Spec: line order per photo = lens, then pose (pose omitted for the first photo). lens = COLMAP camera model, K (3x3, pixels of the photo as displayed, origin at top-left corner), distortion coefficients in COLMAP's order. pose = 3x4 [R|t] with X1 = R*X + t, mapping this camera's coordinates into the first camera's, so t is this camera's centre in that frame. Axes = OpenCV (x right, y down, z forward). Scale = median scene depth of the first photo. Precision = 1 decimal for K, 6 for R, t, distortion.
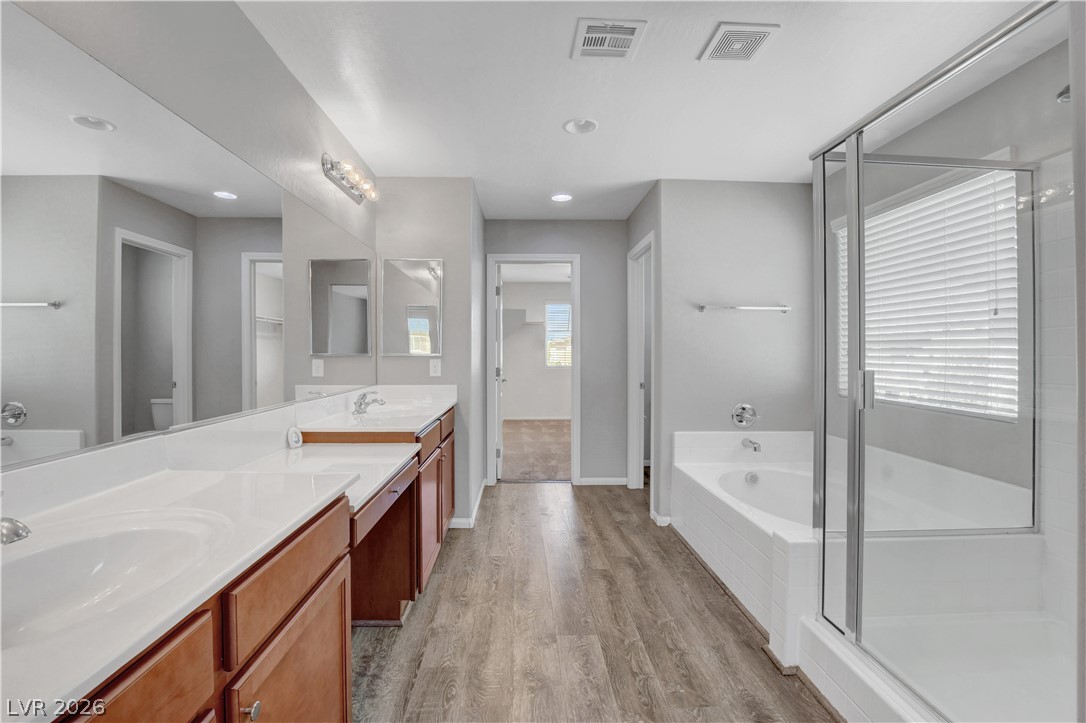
lens RADIAL K [[483.6, 0, 543.2], [0, 483.6, 357.2], [0, 0, 1]] dist [-0.031906, 0.002962]
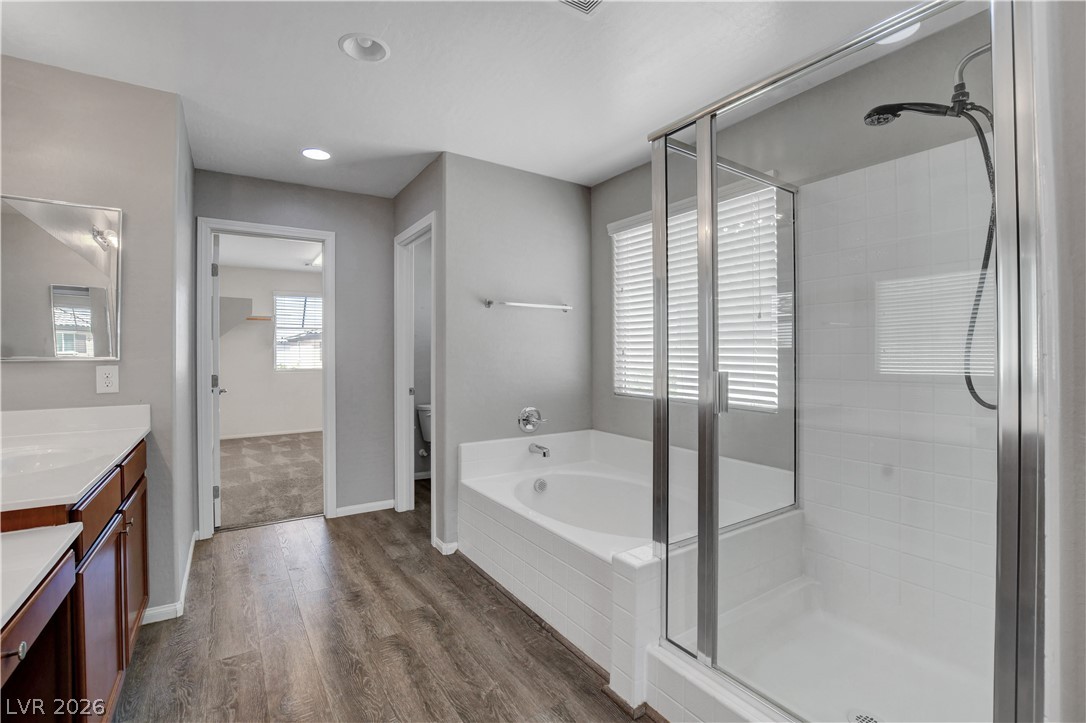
lens RADIAL K [[483.6, 0, 541.4], [0, 483.6, 352.8], [0, 0, 1]] dist [-0.031906, 0.002962]
pose [[0.861416, -0.005508, 0.507871, -0.054796], [0.010257, 0.999926, -0.006553, -0.003825], [-0.507797, 0.010854, 0.861408, 0.207303]]
